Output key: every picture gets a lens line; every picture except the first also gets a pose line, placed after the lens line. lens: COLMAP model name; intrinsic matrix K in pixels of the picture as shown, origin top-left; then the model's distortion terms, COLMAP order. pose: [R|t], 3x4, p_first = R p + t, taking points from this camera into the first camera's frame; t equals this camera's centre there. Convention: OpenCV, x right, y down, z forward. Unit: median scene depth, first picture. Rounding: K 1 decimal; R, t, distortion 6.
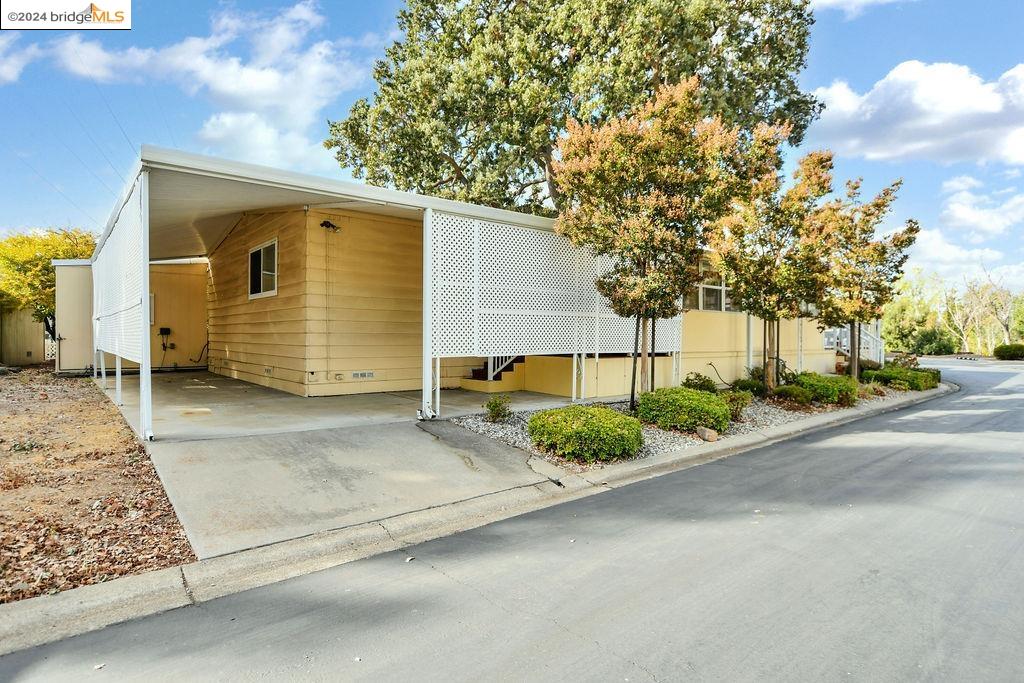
lens RADIAL K [[543.4, 0, 512.1], [0, 543.4, 339.4], [0, 0, 1]] dist [-0.022862, 0.007443]
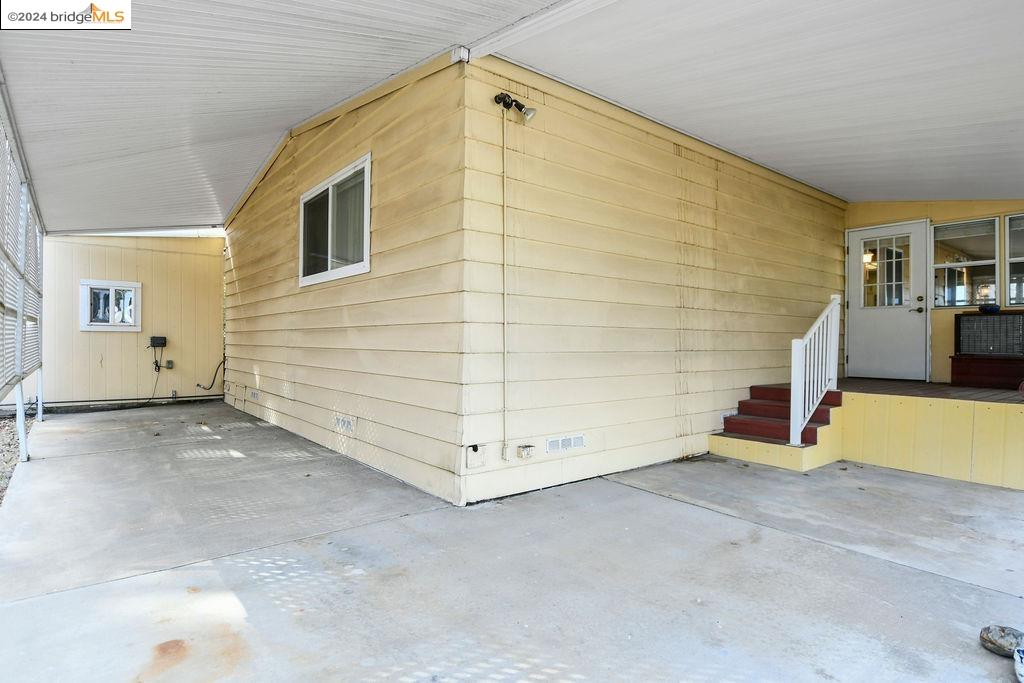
lens RADIAL K [[543.4, 0, 511.4], [0, 543.4, 342.8], [0, 0, 1]] dist [-0.022862, 0.007443]
pose [[0.999814, 0.001193, -0.019258, -0.259991], [-0.001274, 0.999990, -0.004222, -0.013957], [0.019253, 0.004246, 0.999806, 0.450652]]
